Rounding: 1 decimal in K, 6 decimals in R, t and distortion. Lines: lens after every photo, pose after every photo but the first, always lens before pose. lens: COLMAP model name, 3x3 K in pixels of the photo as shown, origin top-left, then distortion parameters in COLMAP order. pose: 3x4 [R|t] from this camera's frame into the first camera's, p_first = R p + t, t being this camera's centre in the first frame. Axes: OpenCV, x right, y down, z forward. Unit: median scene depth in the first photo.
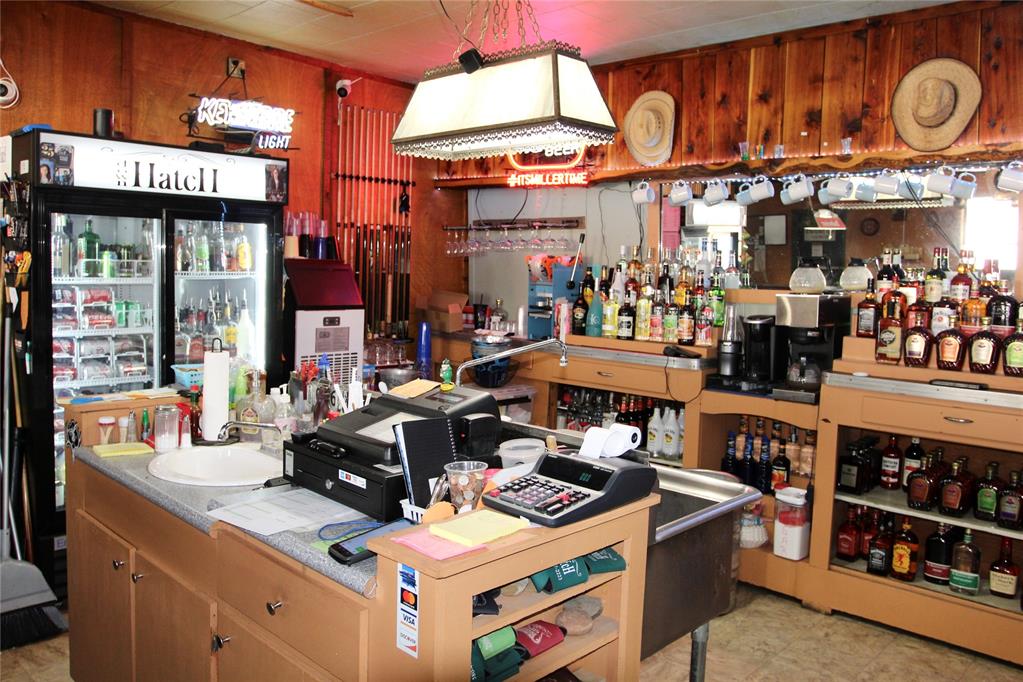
lens RADIAL K [[815.2, 0, 517.6], [0, 815.2, 326.3], [0, 0, 1]] dist [-0.084828, 0.048603]
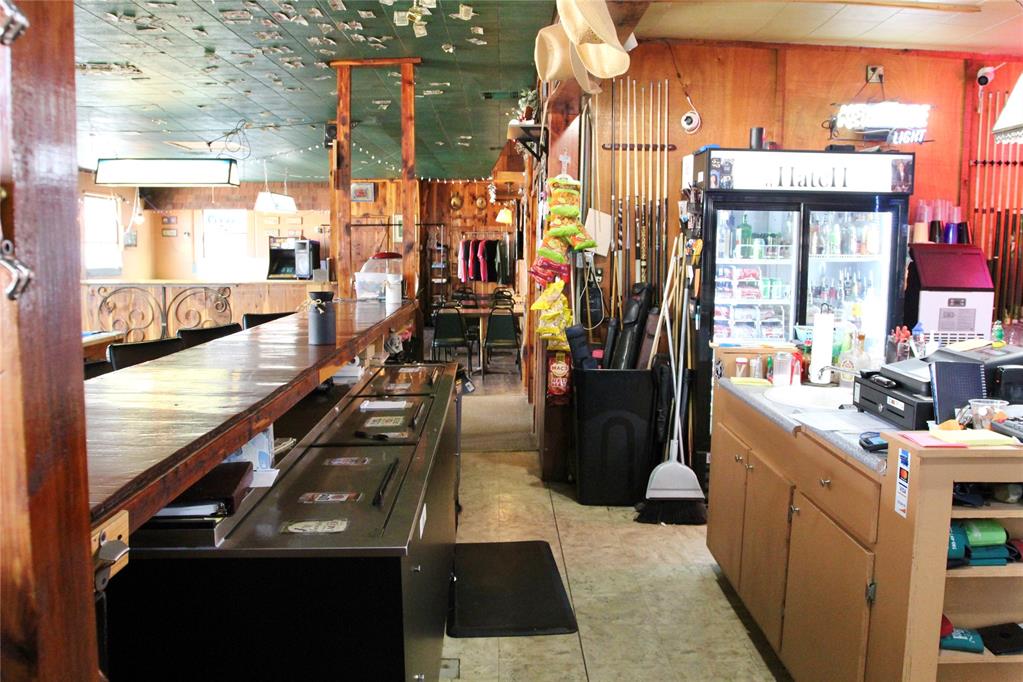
lens RADIAL K [[815.2, 0, 517.6], [0, 815.2, 326.3], [0, 0, 1]] dist [-0.084828, 0.048603]
pose [[0.701192, 0.049290, -0.711267, 0.125887], [-0.042550, 0.998722, 0.027263, 0.023966], [0.711702, 0.011148, 0.702393, -0.155289]]
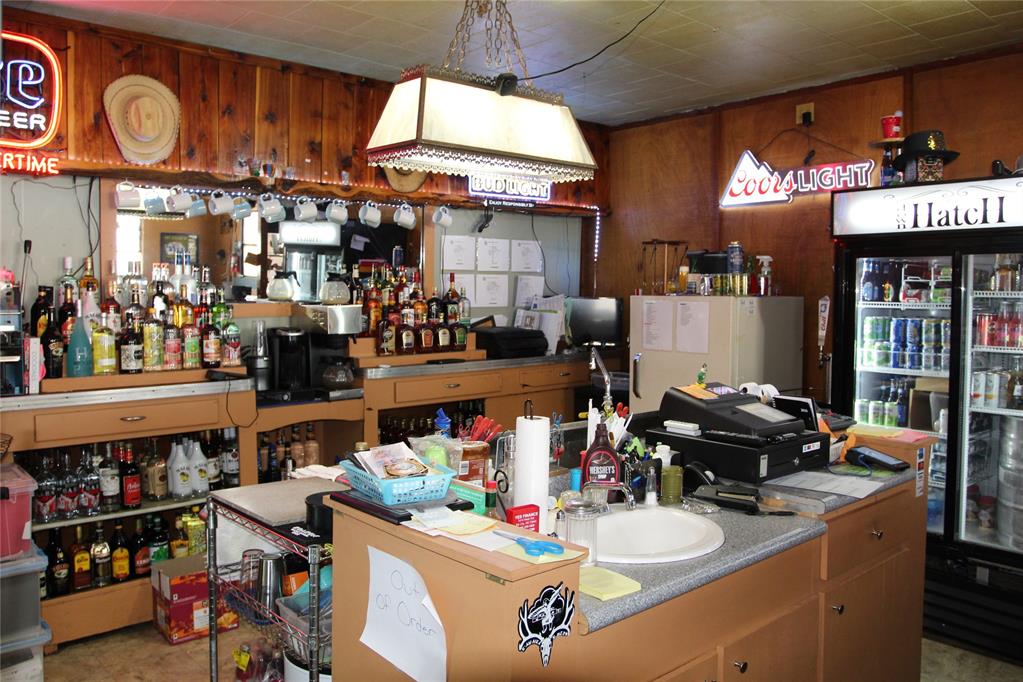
lens RADIAL K [[815.2, 0, 517.6], [0, 815.2, 326.3], [0, 0, 1]] dist [-0.084828, 0.048603]
pose [[0.066392, -0.072059, 0.995188, -1.575802], [0.072049, 0.995131, 0.067248, -0.139929], [-0.995189, 0.067238, 0.071261, 1.365182]]
